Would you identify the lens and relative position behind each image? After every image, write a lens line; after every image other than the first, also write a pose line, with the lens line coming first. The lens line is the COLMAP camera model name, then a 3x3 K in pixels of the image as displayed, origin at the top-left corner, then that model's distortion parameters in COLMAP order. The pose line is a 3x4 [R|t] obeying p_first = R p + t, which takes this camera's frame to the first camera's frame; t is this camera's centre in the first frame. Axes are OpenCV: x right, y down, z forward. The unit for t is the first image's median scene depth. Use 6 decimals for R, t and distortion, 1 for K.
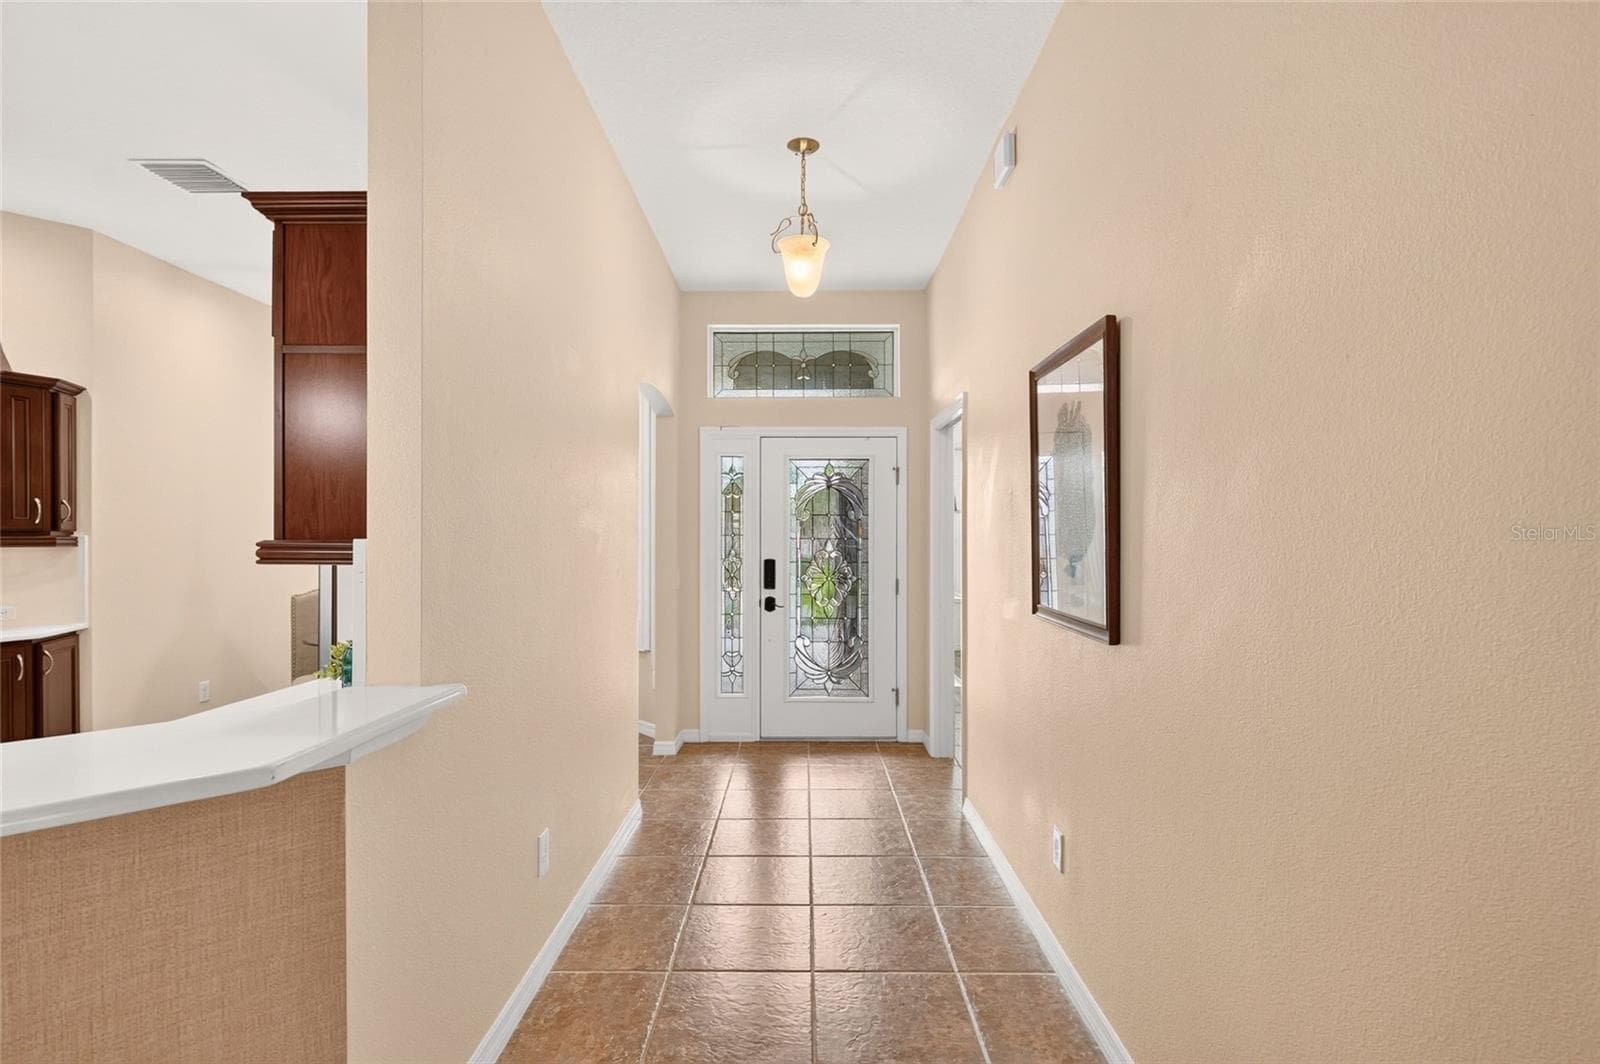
lens RADIAL K [[781.9, 0, 802.9], [0, 781.9, 538.6], [0, 0, 1]] dist [0.000232, 0.000262]
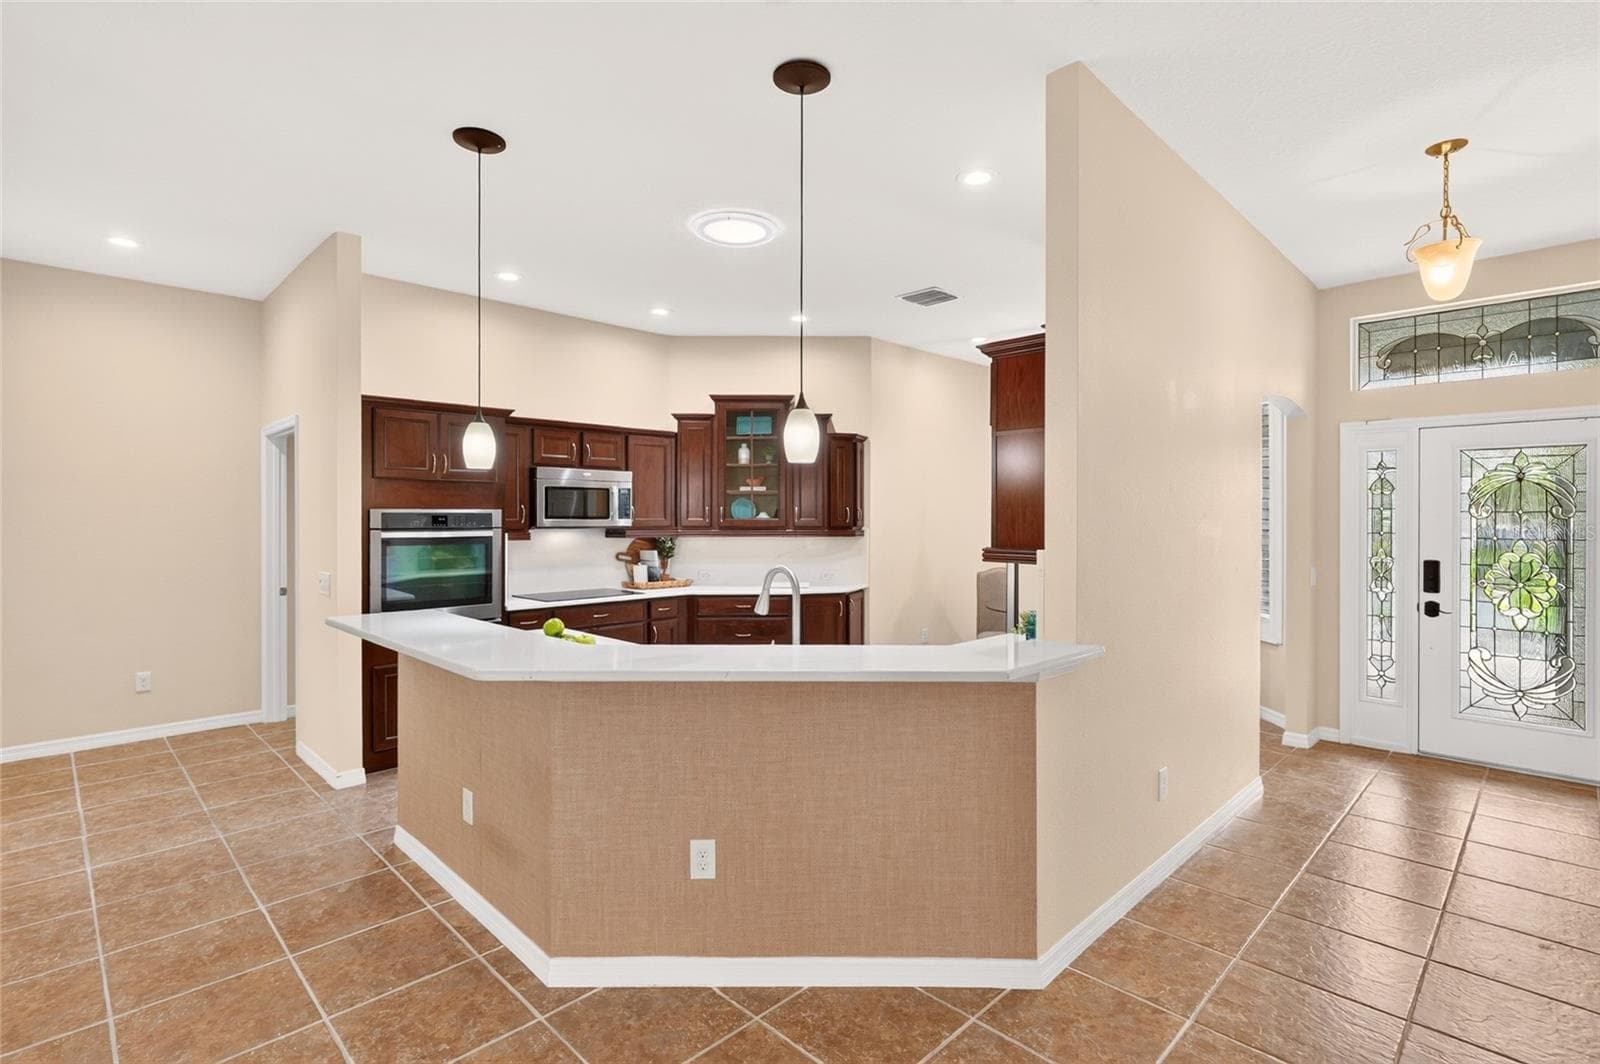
lens RADIAL K [[757.7, 0, 792.9], [0, 757.7, 521.5], [0, 0, 1]] dist [0.000343, -0.000270]
pose [[0.699155, 0.003407, -0.714962, 0.080742], [-0.001103, 0.999993, 0.003687, -0.025040], [0.714969, -0.001789, 0.699153, -0.188967]]
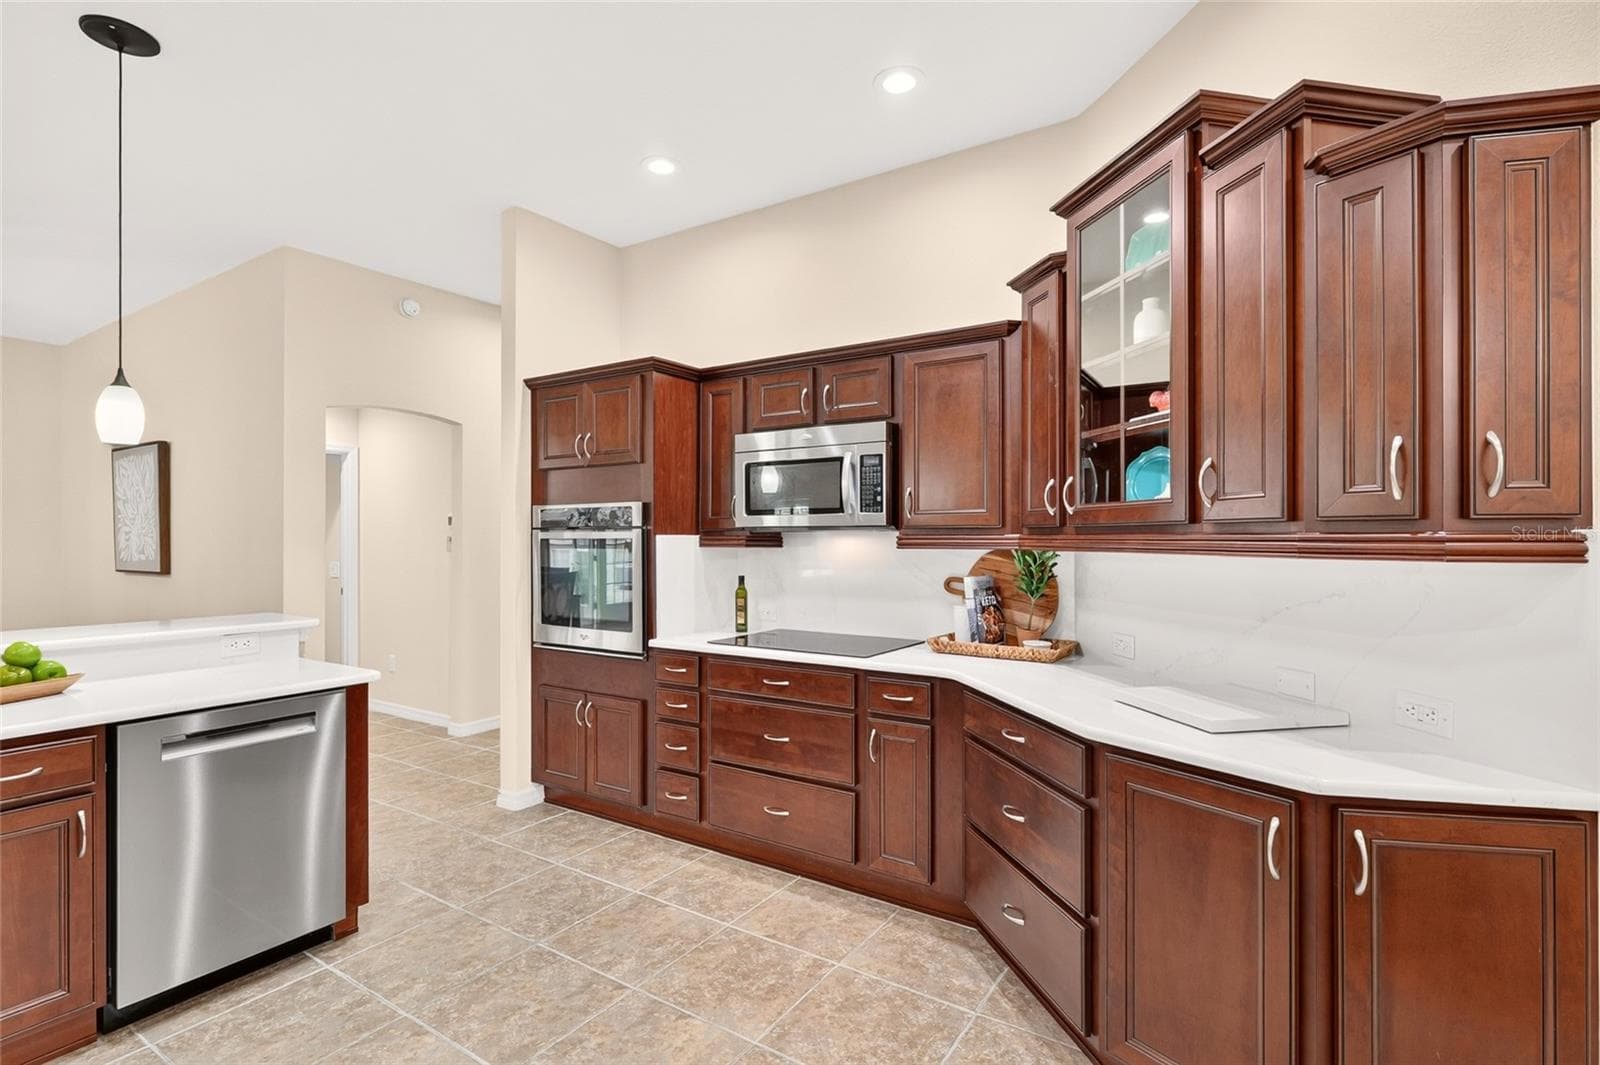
lens RADIAL K [[757.7, 0, 792.9], [0, 757.7, 522.0], [0, 0, 1]] dist [0.000343, -0.000270]
pose [[-0.561170, -0.010539, -0.827634, -0.462791], [-0.000002, 0.999919, -0.012731, -0.006407], [0.827701, -0.007143, -0.561124, 0.870884]]
